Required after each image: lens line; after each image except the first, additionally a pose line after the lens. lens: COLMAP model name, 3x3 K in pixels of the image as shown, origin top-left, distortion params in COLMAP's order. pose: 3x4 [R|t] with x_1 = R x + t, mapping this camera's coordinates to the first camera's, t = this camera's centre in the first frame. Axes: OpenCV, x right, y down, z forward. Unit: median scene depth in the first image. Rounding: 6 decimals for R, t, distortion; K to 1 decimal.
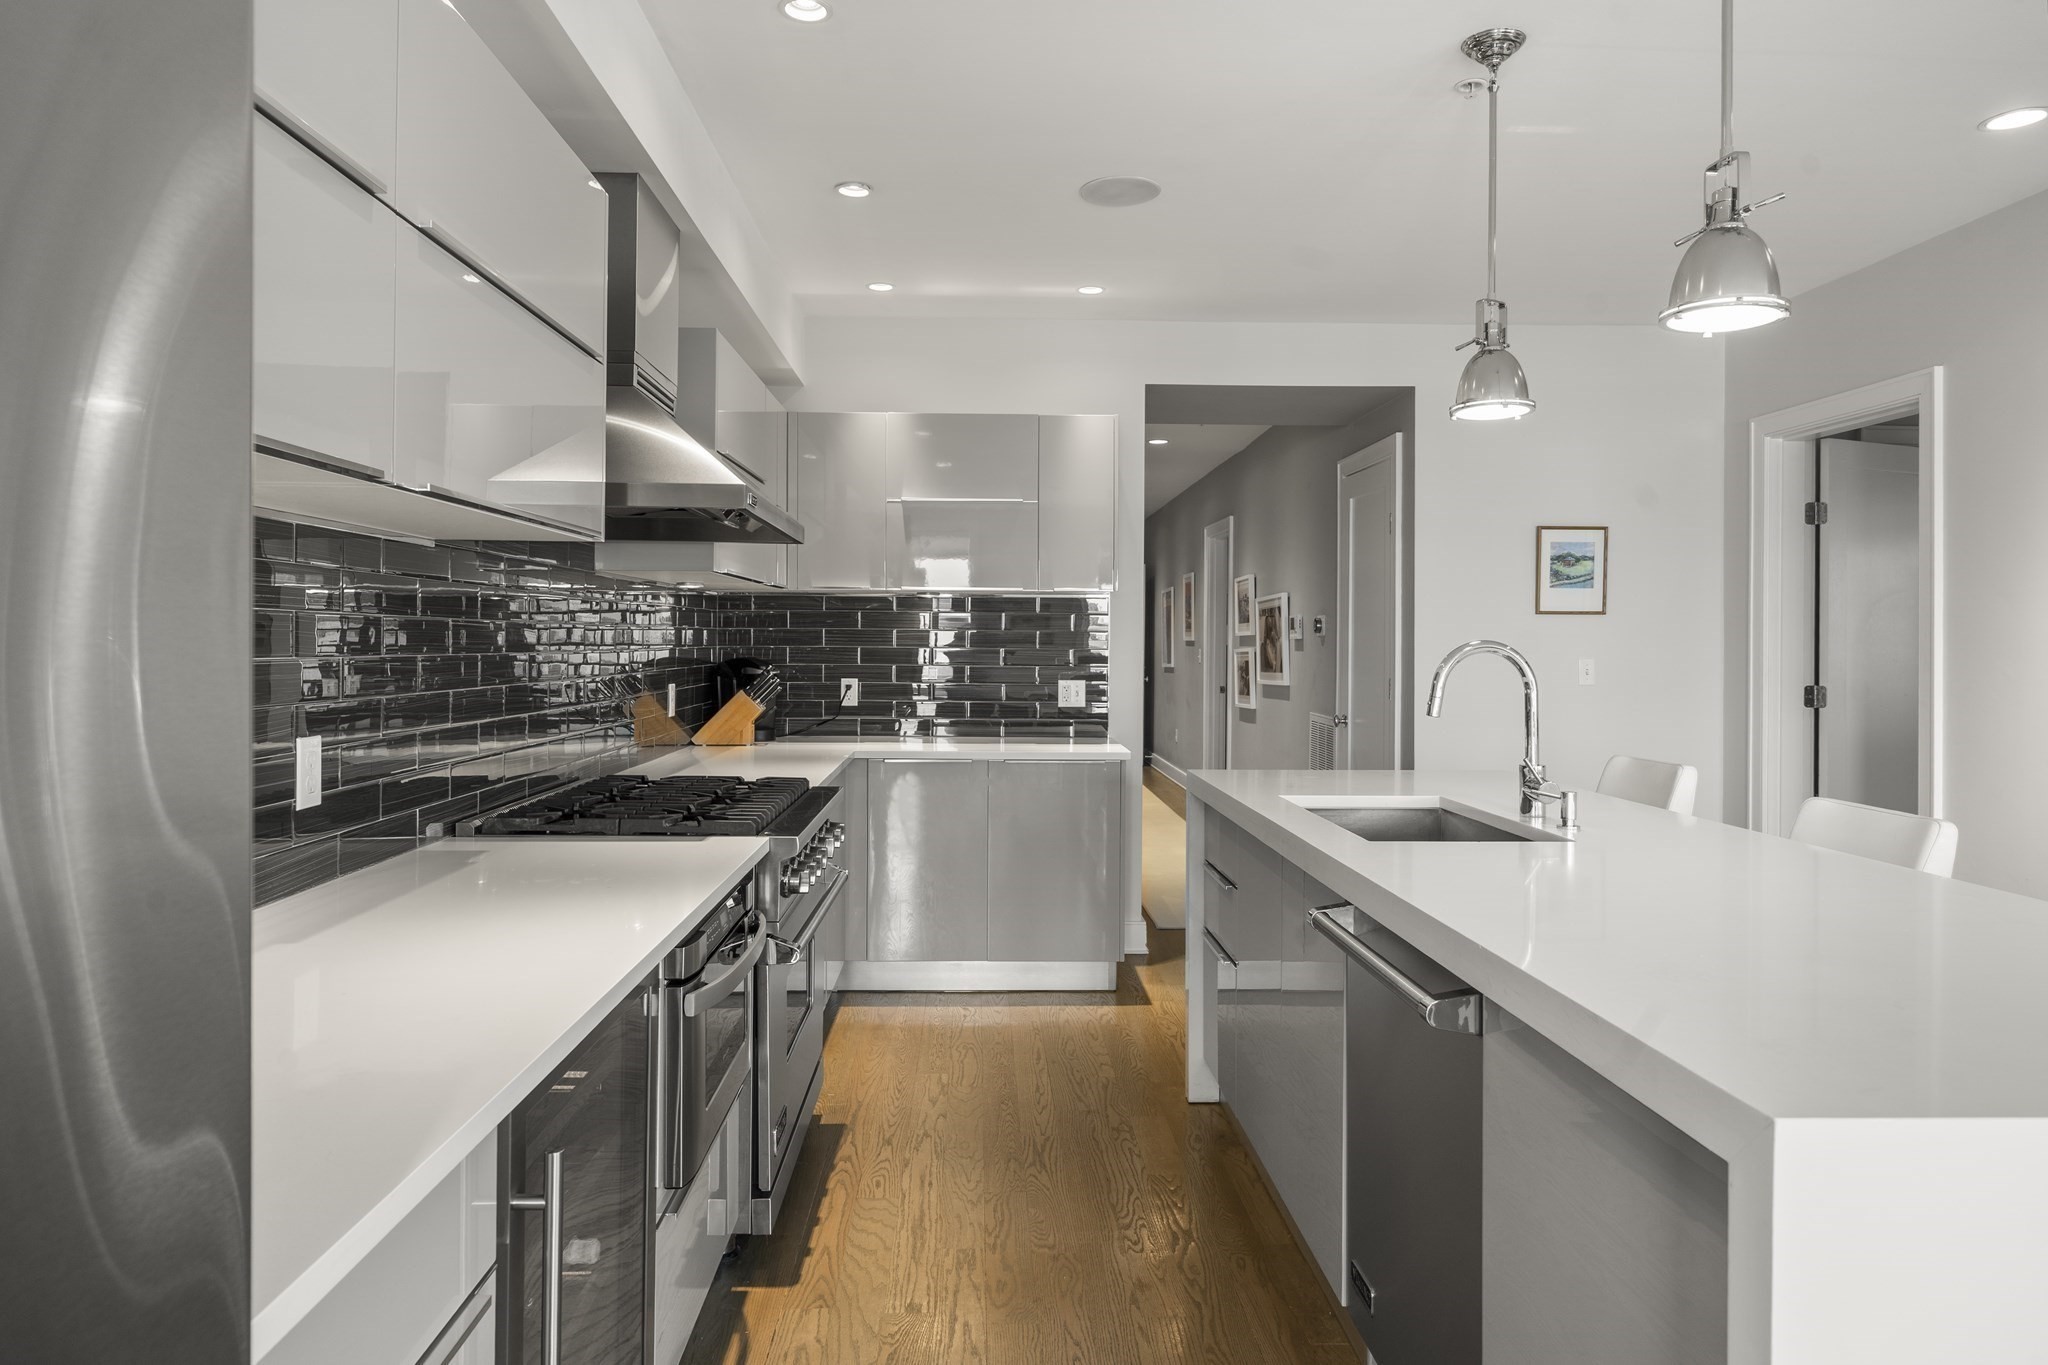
lens RADIAL K [[1252.8, 0, 1018.3], [0, 1252.8, 677.0], [0, 0, 1]] dist [0.006618, 0.000318]
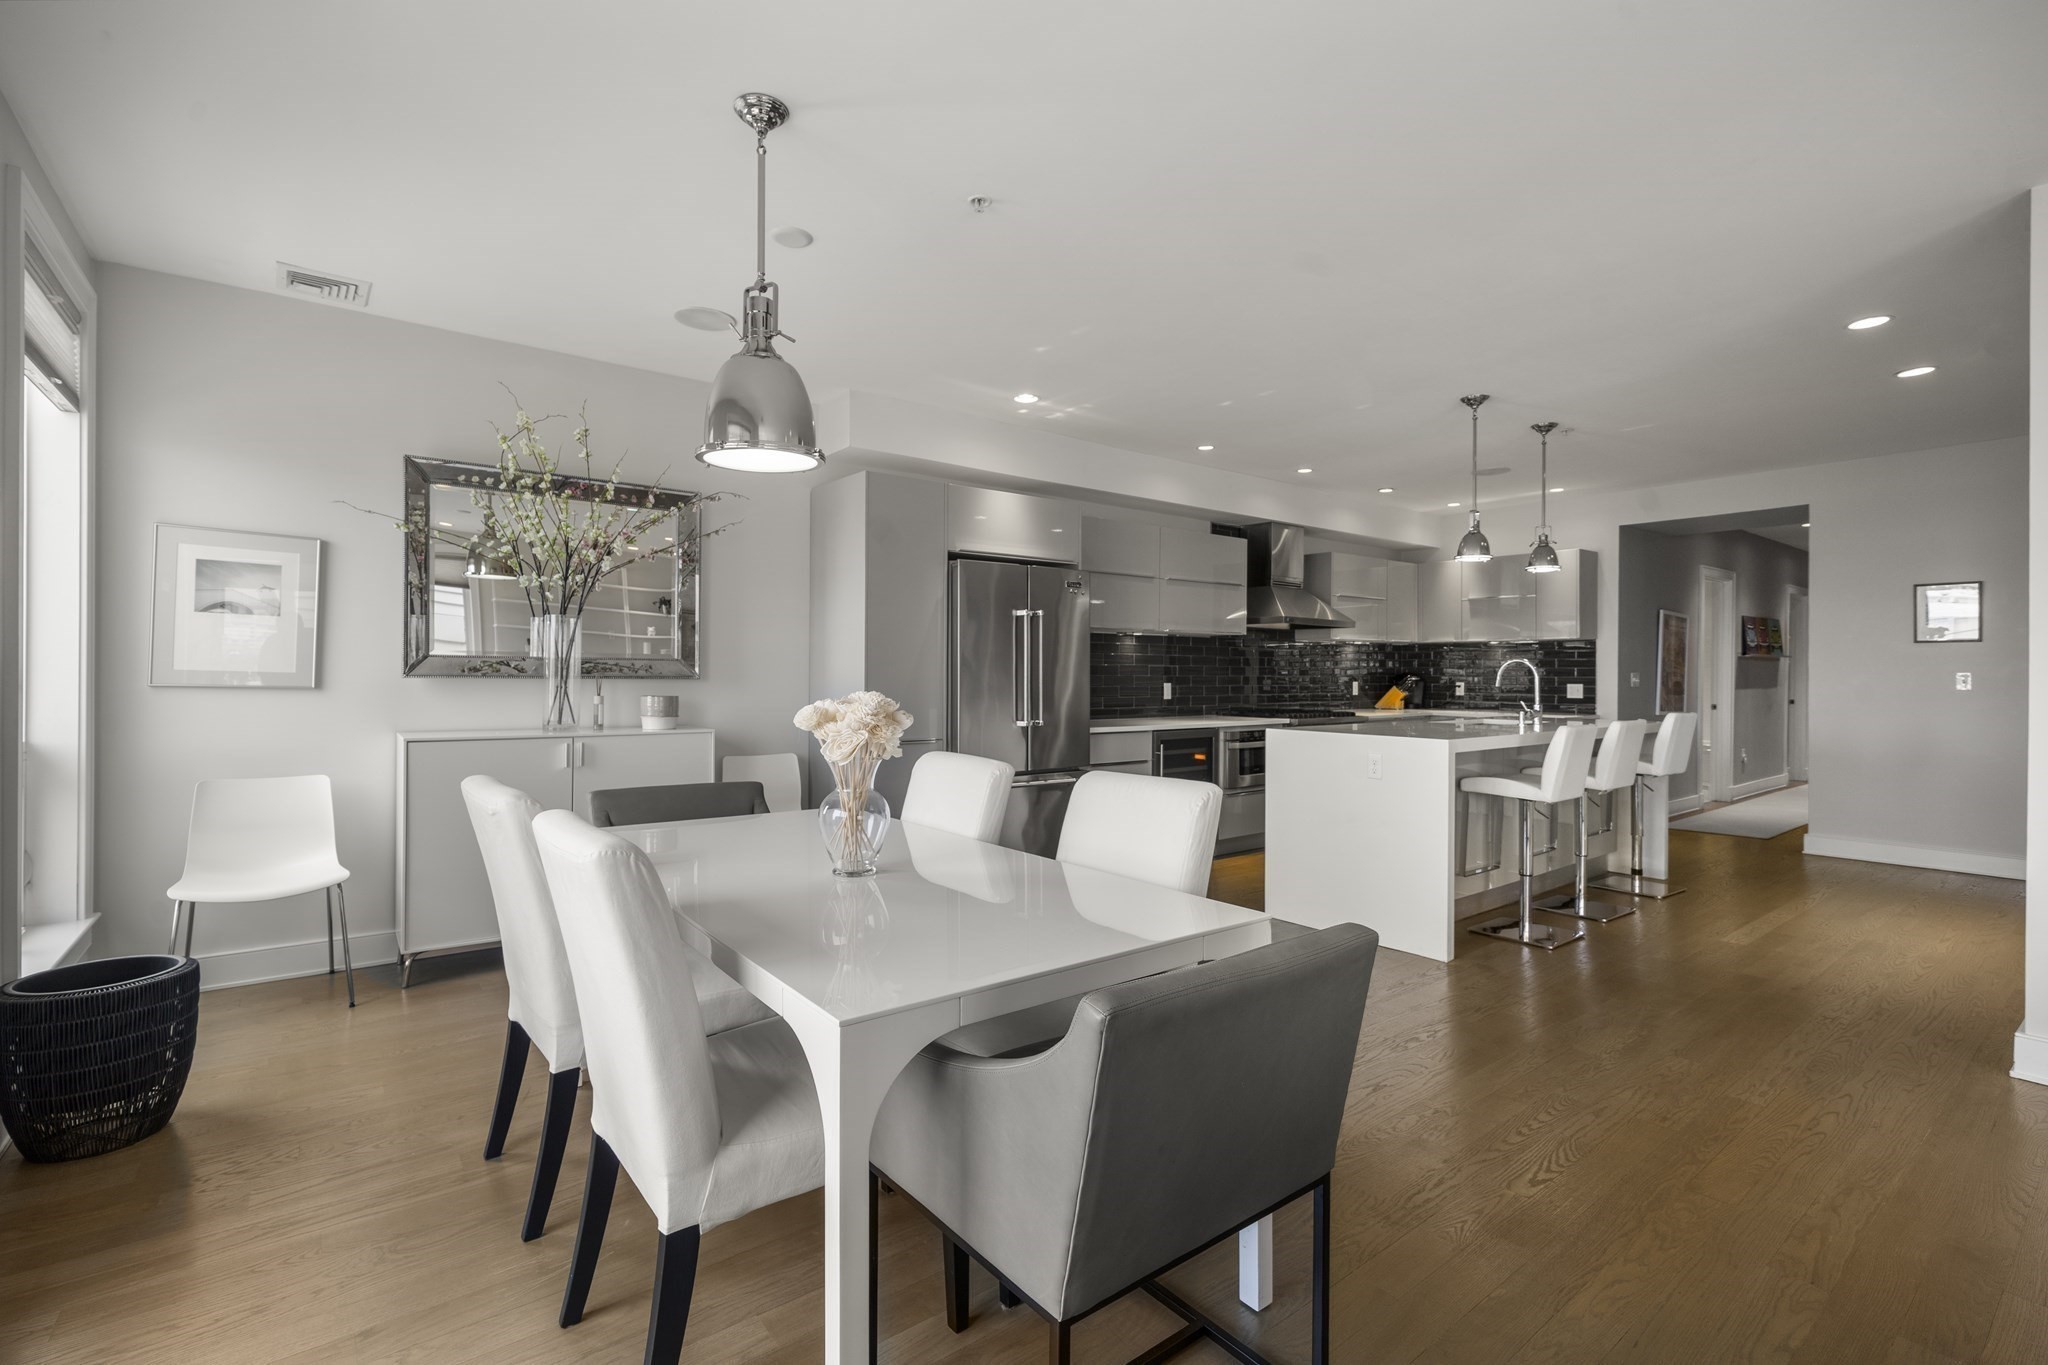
lens RADIAL K [[913.7, 0, 1018.9], [0, 913.7, 685.8], [0, 0, 1]] dist [0.000567, -0.000134]
pose [[0.582703, 0.009168, -0.812633, 0.749146], [-0.024932, 0.999667, -0.006599, 0.038893], [0.812303, 0.024106, 0.582738, -0.558782]]
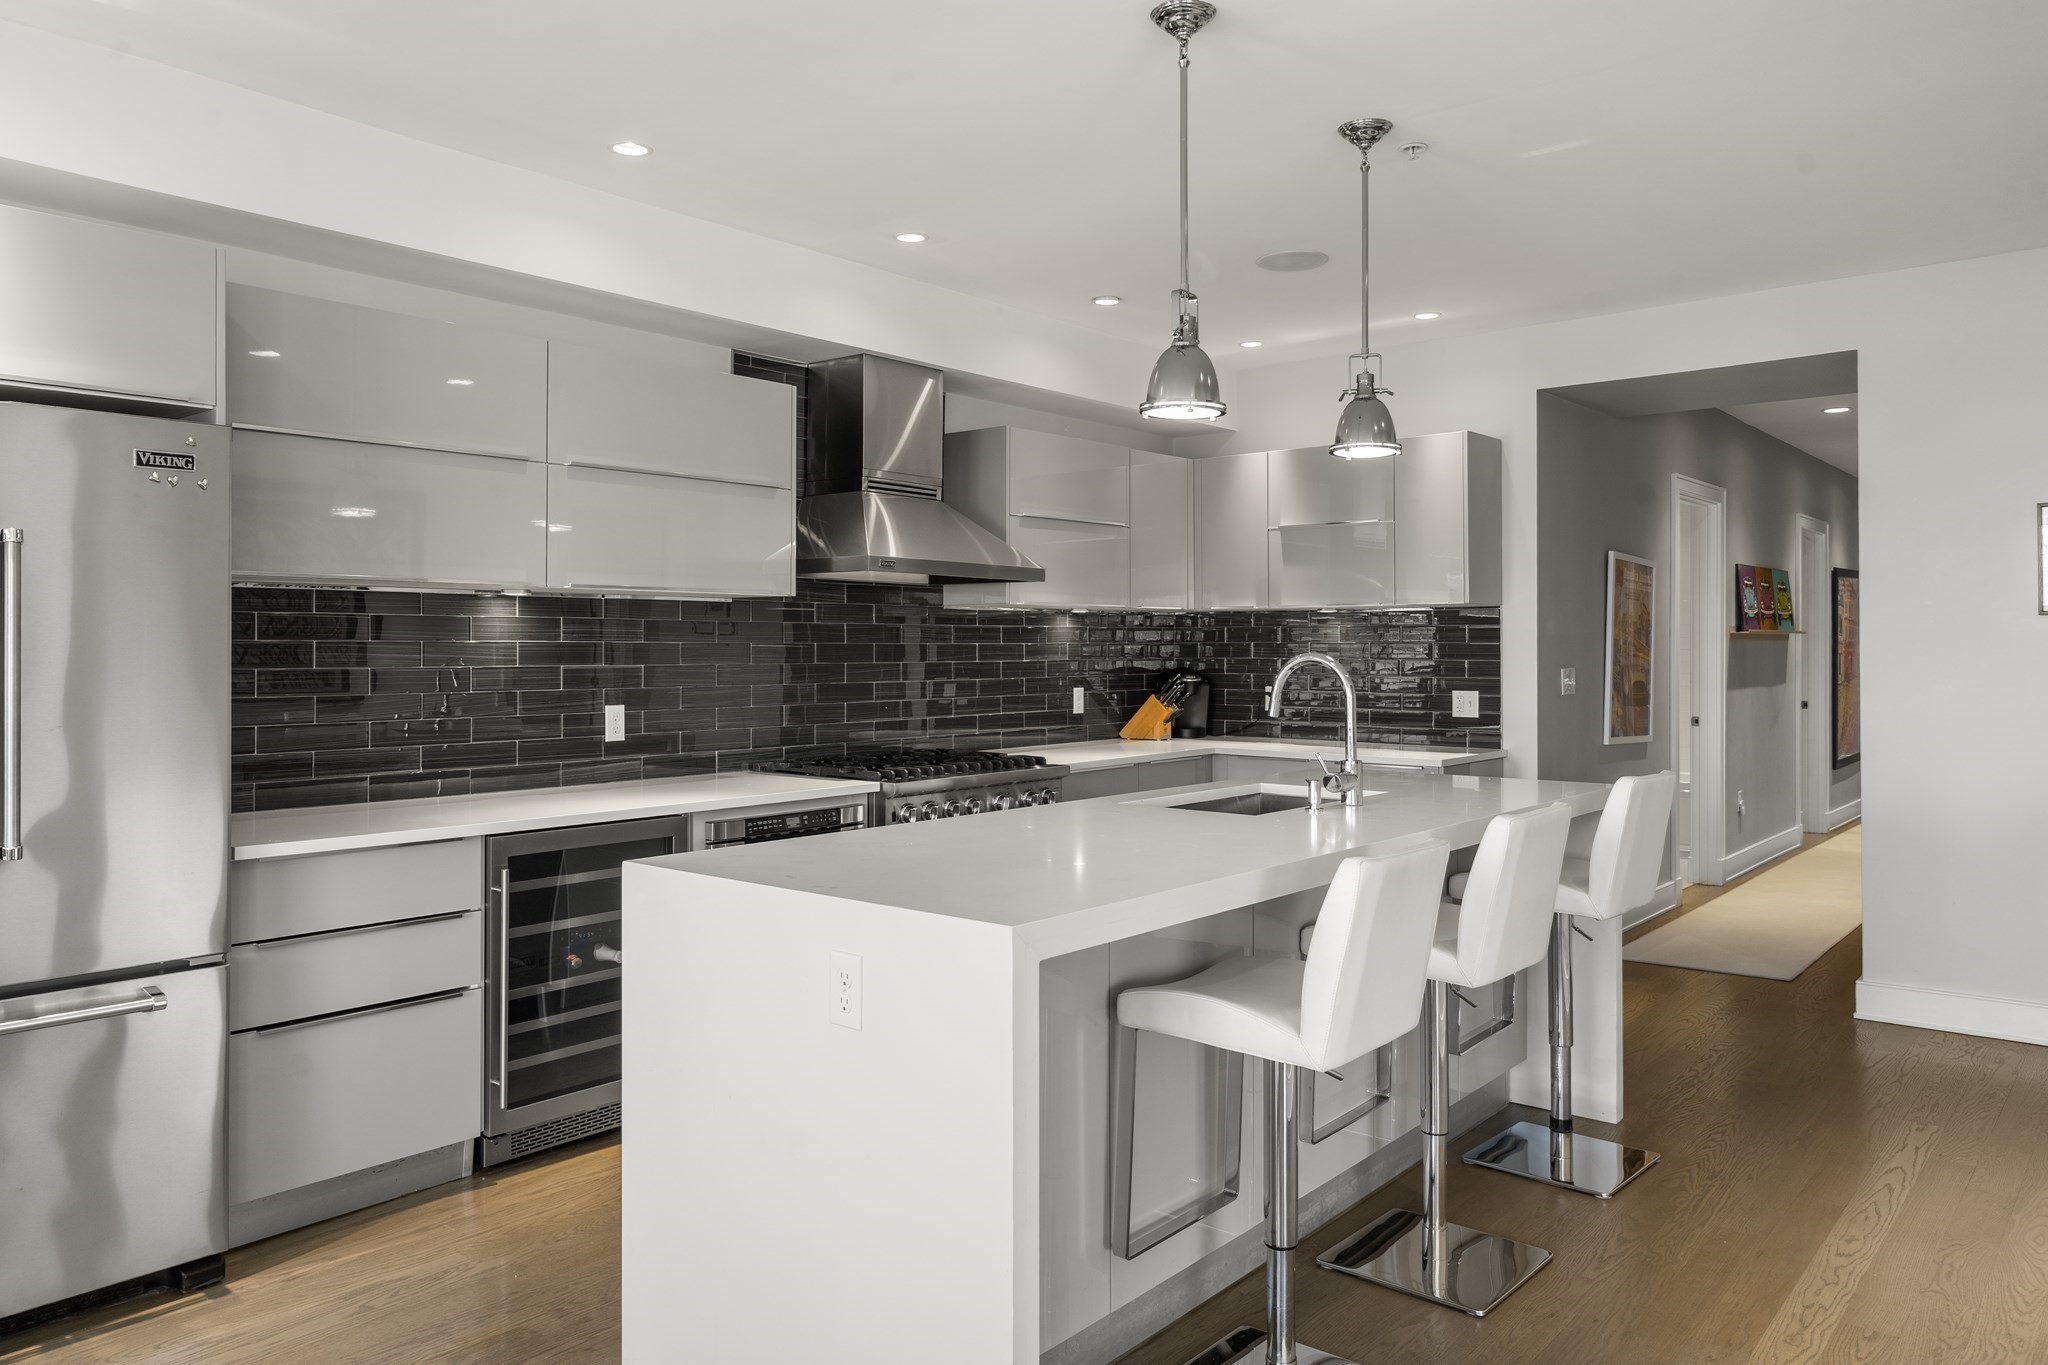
lens RADIAL K [[1403.7, 0, 1025.5], [0, 1403.7, 663.0], [0, 0, 1]] dist [0.003274, 0.002270]
pose [[0.740159, 0.000084, -0.672432, 0.592085], [-0.014080, 0.999783, -0.015373, 0.002857], [0.672285, 0.020846, 0.739999, -0.084470]]
